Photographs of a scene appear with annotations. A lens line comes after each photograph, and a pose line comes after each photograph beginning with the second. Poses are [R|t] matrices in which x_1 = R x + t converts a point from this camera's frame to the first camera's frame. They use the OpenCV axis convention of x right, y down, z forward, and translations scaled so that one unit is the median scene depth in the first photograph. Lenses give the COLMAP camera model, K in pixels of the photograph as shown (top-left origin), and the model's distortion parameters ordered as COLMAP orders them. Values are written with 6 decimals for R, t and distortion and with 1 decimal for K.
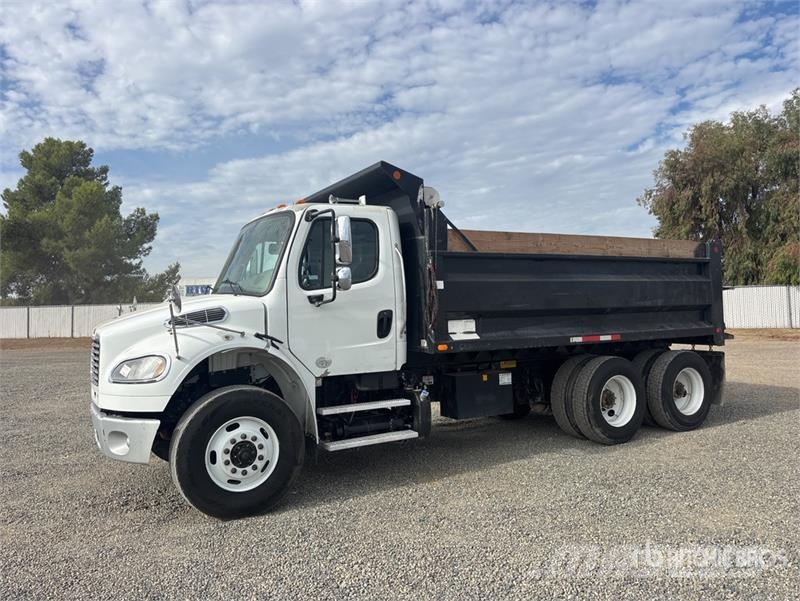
lens RADIAL K [[621.0, 0, 386.9], [0, 621.0, 296.4], [0, 0, 1]] dist [0.068100, -0.098555]
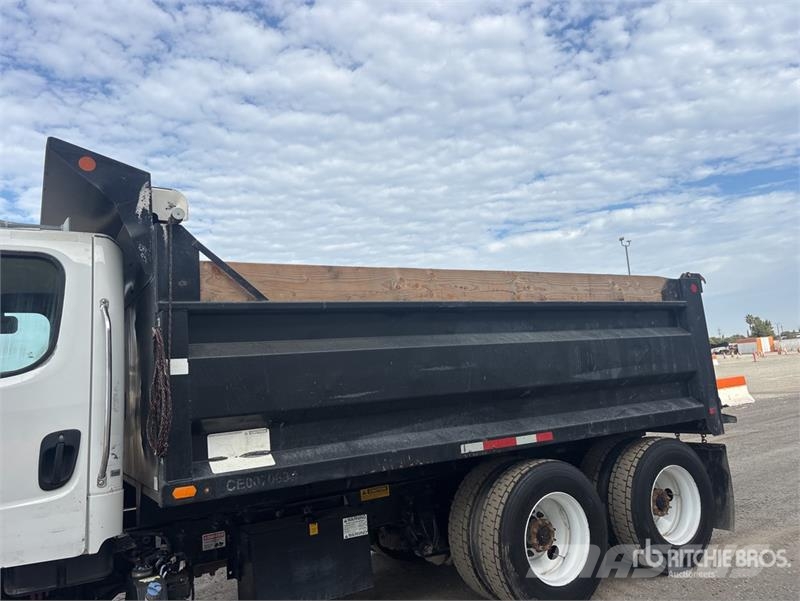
lens RADIAL K [[622.4, 0, 390.6], [0, 622.4, 297.4], [0, 0, 1]] dist [0.063685, -0.092208]
pose [[0.998061, -0.054493, 0.030095, 0.187818], [0.057766, 0.990908, -0.121507, -0.001933], [-0.023200, 0.123009, 0.992134, 0.357524]]
